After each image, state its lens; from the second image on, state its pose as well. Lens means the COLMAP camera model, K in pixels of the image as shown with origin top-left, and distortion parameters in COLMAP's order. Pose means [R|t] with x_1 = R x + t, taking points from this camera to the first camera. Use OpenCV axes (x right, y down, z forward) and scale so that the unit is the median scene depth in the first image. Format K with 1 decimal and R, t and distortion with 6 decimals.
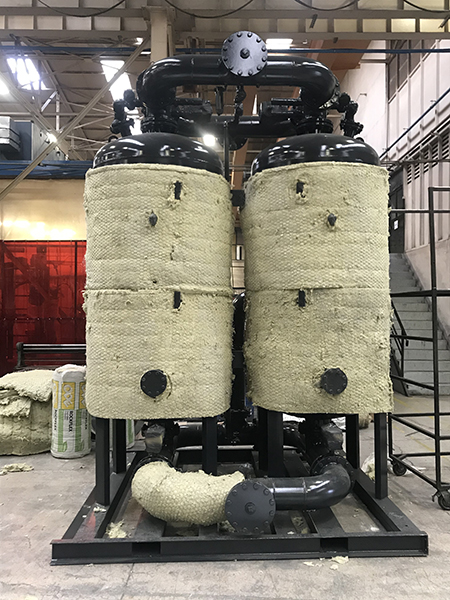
lens RADIAL K [[544.4, 0, 222.7], [0, 544.4, 303.1], [0, 0, 1]] dist [0.005527, 0.018984]
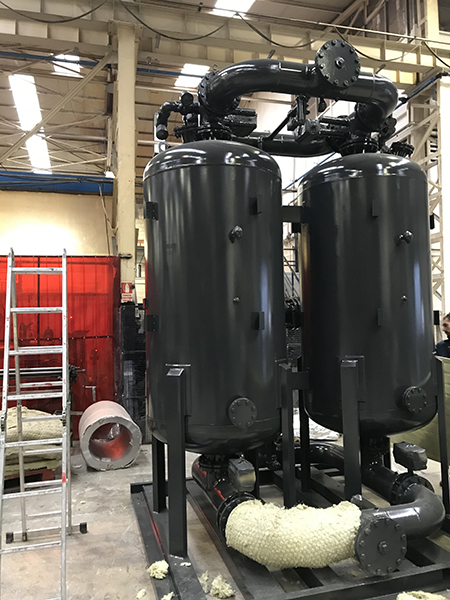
lens RADIAL K [[493.4, 0, 227.9], [0, 493.4, 300.0], [0, 0, 1]] dist [-0.001359, -0.002218]
pose [[0.966093, -0.004749, 0.258151, -0.193676], [0.013861, 0.999343, -0.033489, -0.005773], [-0.257822, 0.035931, 0.965524, 0.115621]]
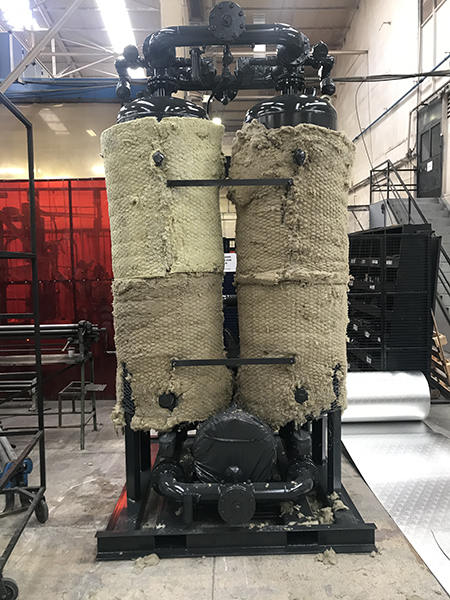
lens RADIAL K [[490.9, 0, 225.0], [0, 490.9, 300.0], [0, 0, 1]] dist [0.015515, -0.004150]
pose [[0.999824, -0.016065, 0.009704, -0.064693], [0.015105, 0.995641, 0.092040, -0.005550], [-0.011140, -0.091878, 0.995708, 0.327794]]
